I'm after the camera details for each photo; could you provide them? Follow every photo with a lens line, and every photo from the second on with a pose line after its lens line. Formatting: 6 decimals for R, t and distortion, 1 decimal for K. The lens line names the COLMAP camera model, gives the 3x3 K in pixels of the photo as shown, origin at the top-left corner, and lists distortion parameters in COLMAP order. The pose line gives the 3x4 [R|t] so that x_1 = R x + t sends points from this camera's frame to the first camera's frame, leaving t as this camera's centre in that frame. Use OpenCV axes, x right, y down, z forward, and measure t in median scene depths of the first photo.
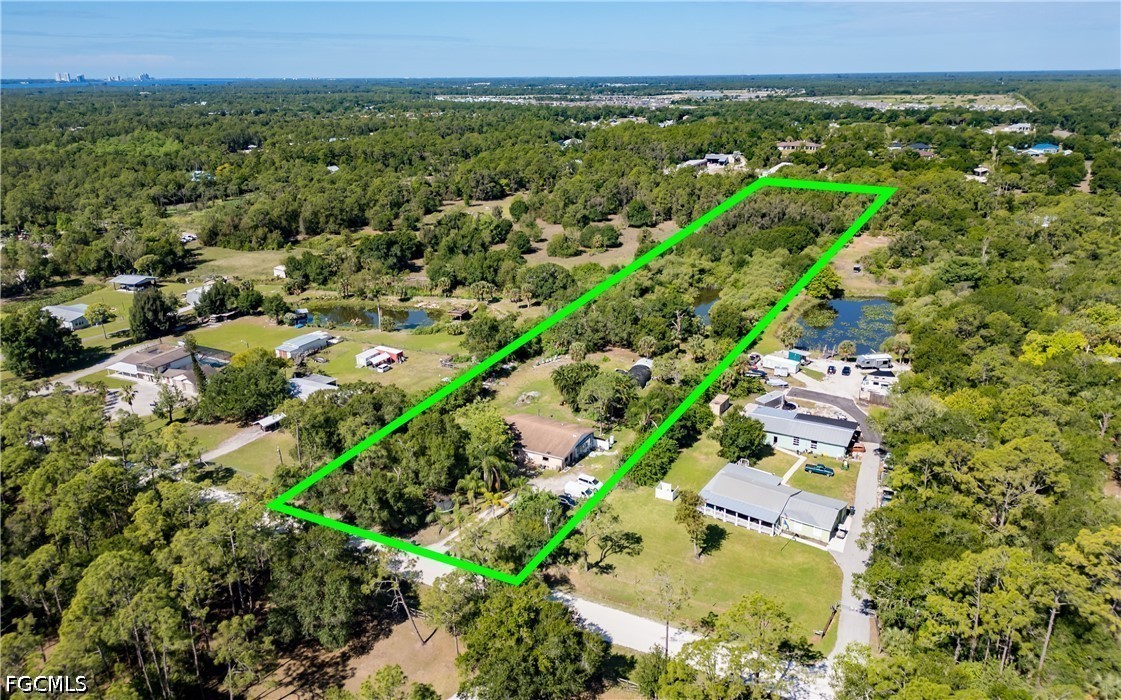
lens RADIAL K [[774.5, 0, 560.5], [0, 774.5, 350.0], [0, 0, 1]] dist [0.049175, -0.064167]
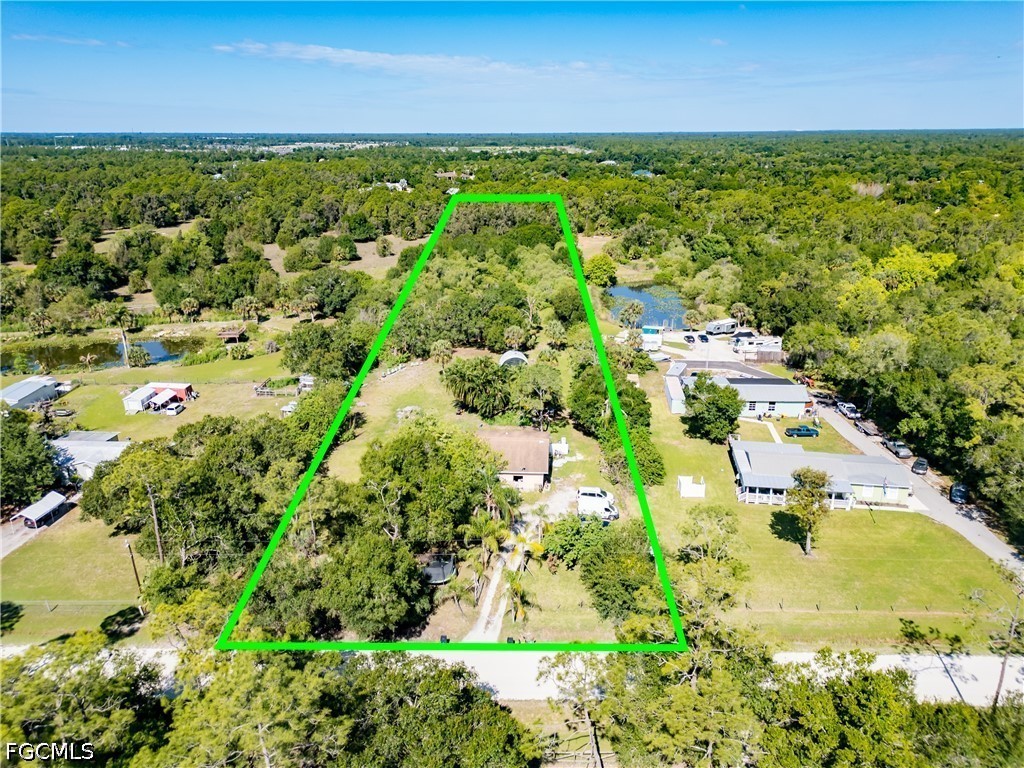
lens RADIAL K [[703.1, 0, 512.0], [0, 703.1, 384.0], [0, 0, 1]] dist [0.064611, -0.054759]
pose [[0.902712, -0.135968, 0.408197, -0.206520], [0.136446, 0.990249, 0.028101, 0.023334], [-0.408037, 0.030330, 0.912461, 0.276898]]
